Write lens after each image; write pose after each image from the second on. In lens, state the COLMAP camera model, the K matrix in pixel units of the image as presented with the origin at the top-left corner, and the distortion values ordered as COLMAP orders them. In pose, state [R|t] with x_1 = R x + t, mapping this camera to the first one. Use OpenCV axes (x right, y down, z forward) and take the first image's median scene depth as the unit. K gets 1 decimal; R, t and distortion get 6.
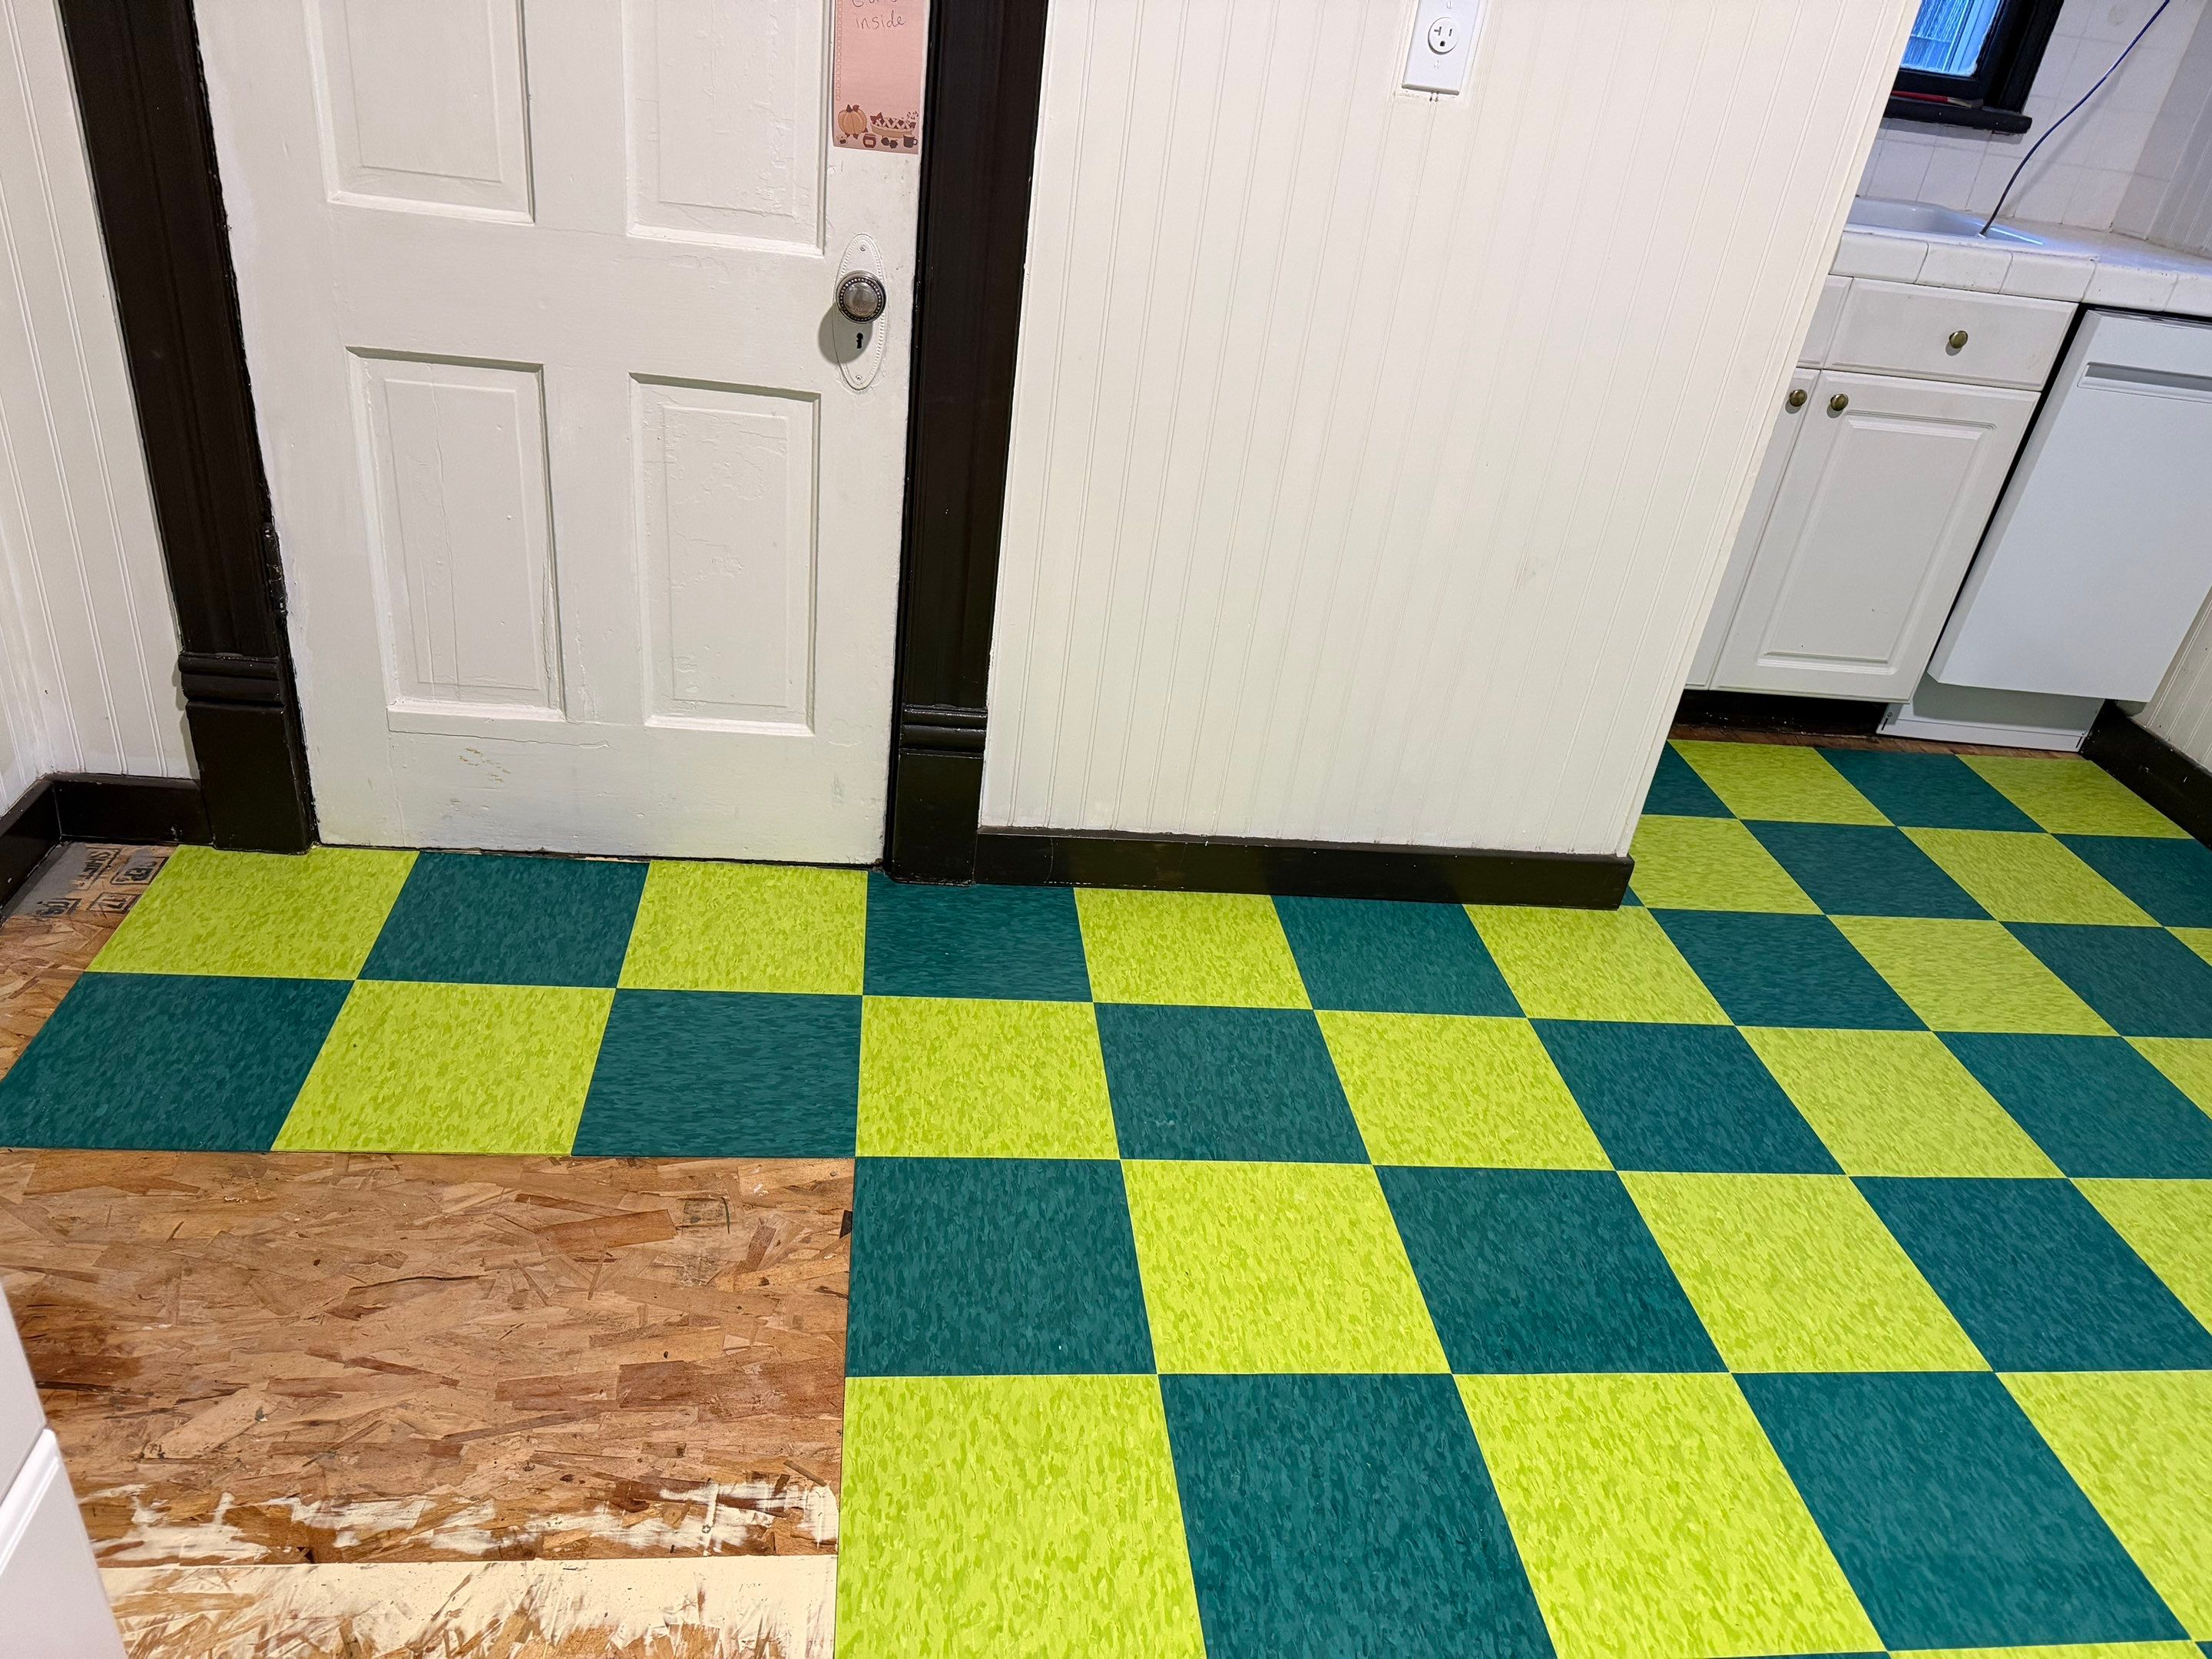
lens RADIAL K [[1576.9, 0, 1106.0], [0, 1576.9, 829.5], [0, 0, 1]] dist [0.064417, -0.087786]
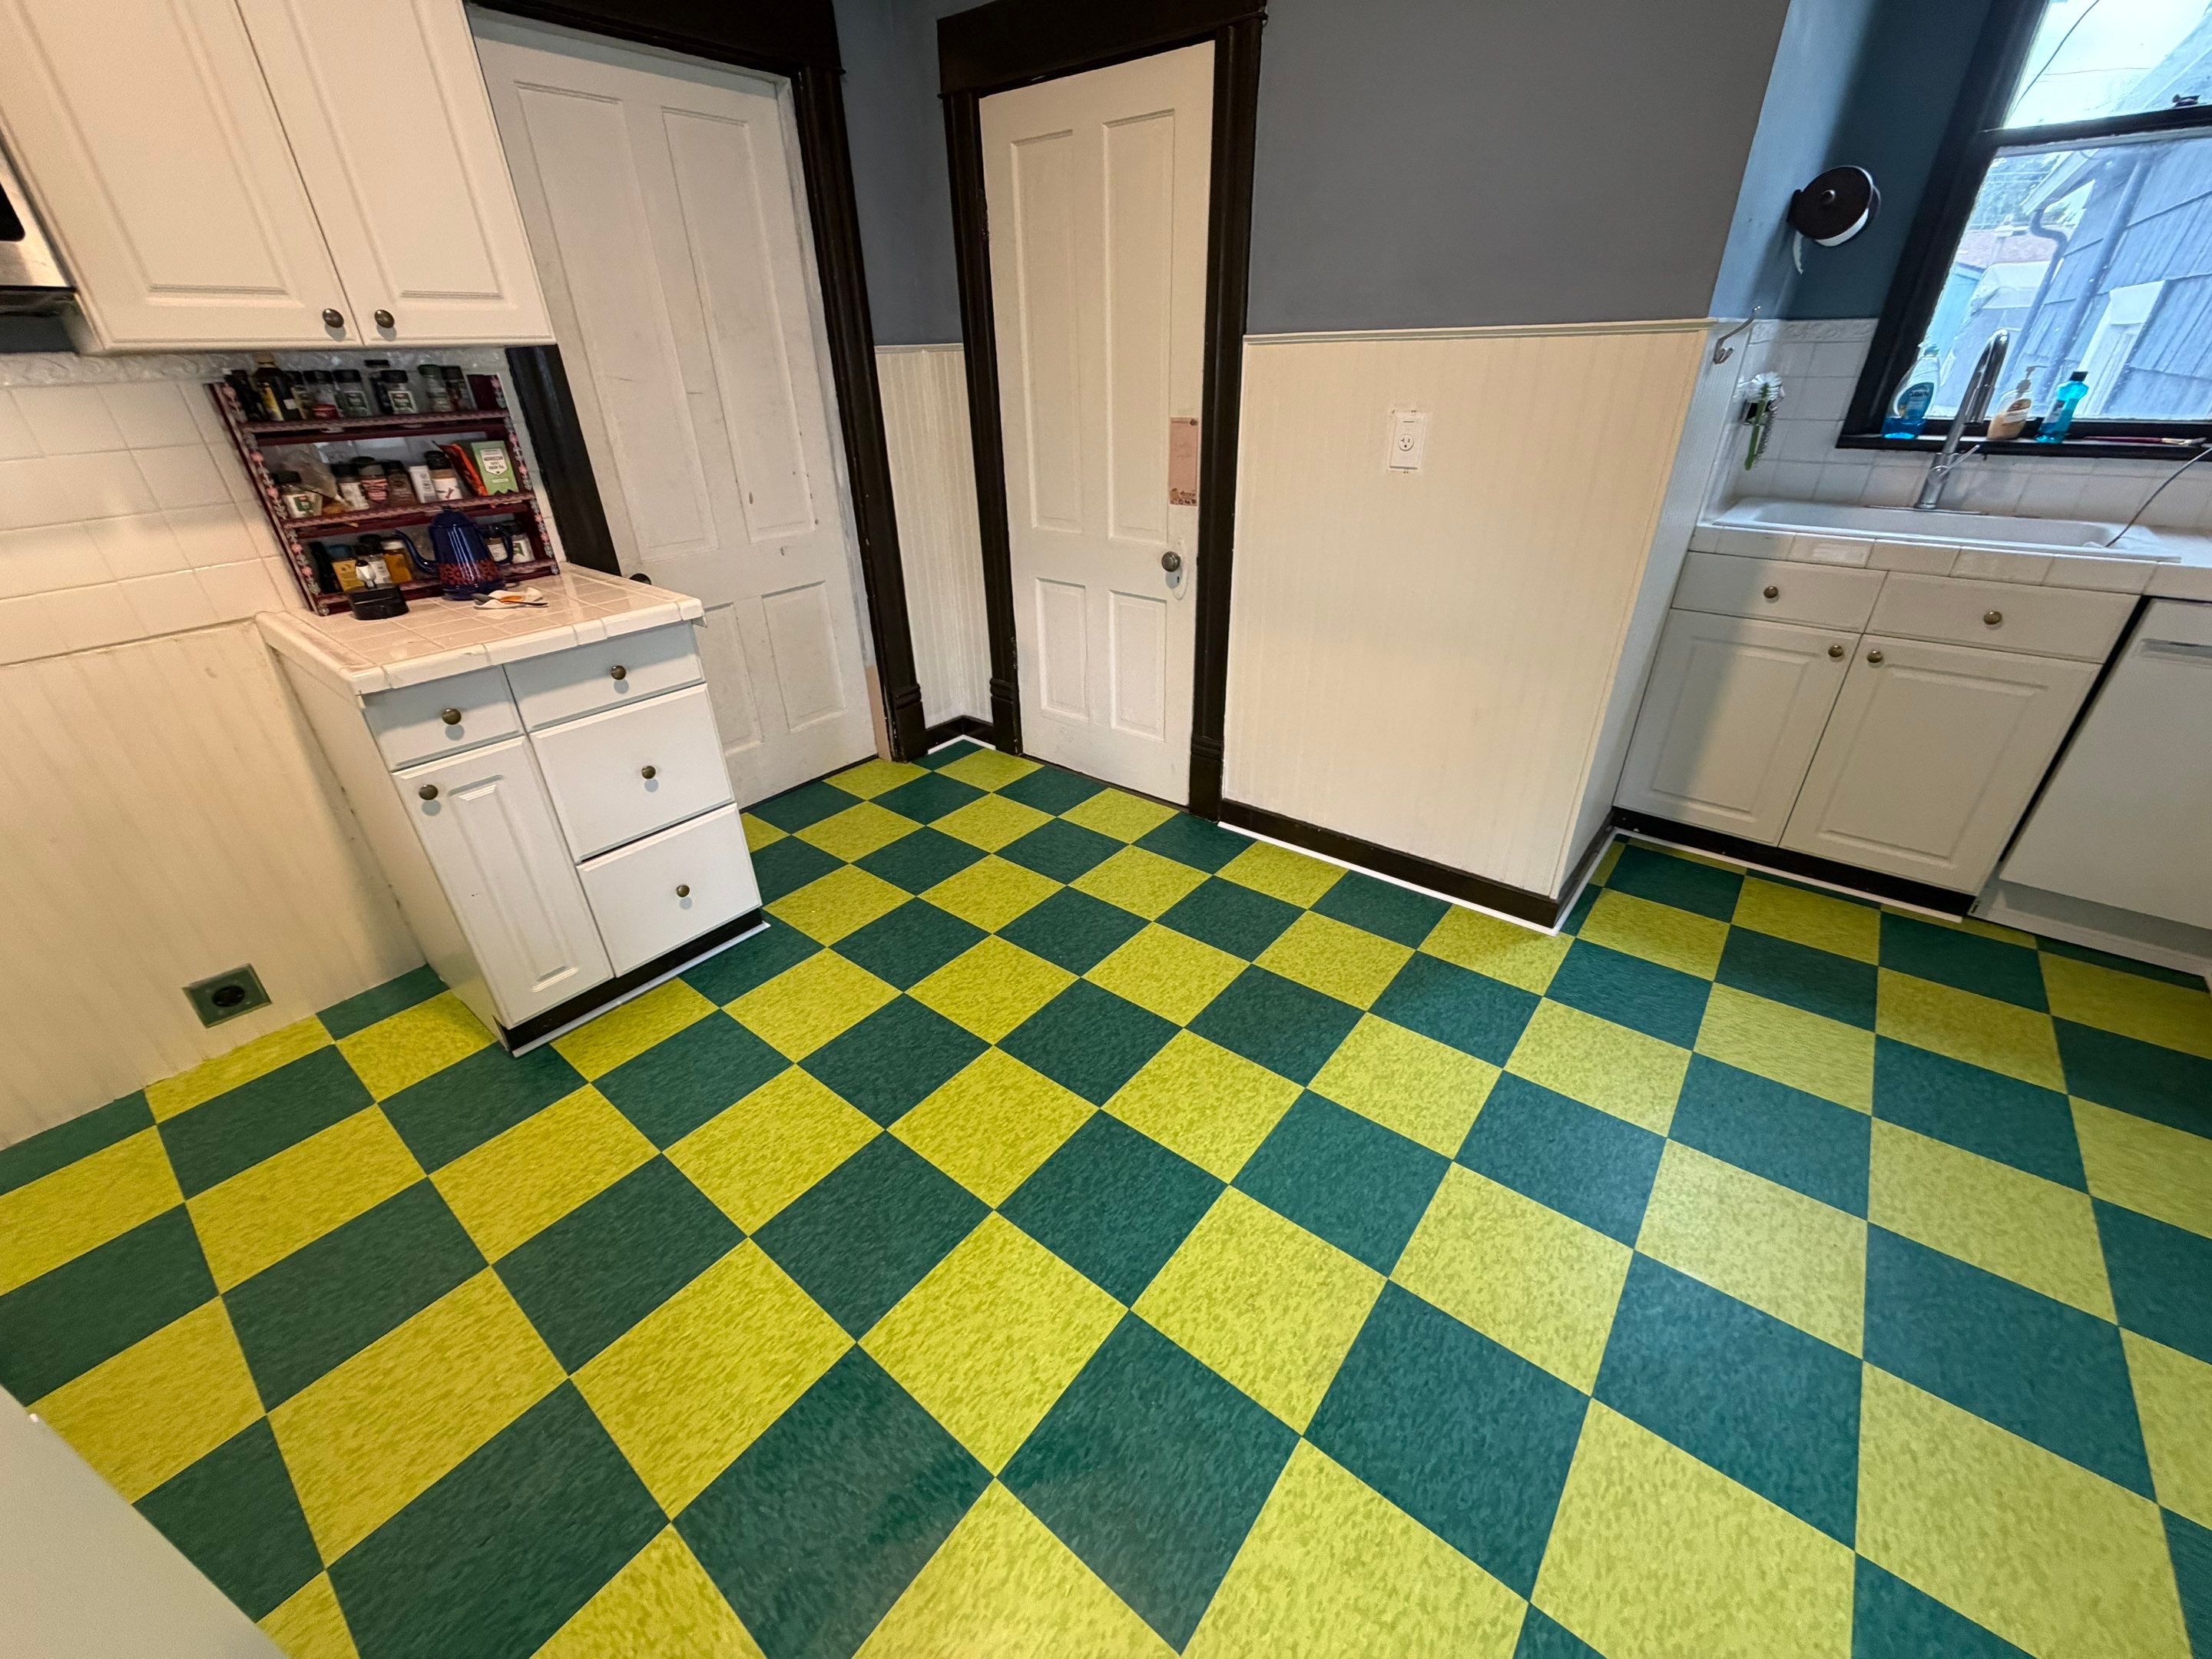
lens RADIAL K [[884.1, 0, 1106.0], [0, 884.1, 829.5], [0, 0, 1]] dist [0.000261, -0.000335]
pose [[0.697378, 0.213850, -0.684056, 0.706730], [-0.262979, 0.964226, 0.033337, 0.046500], [0.666713, 0.156644, 0.728668, -0.018163]]
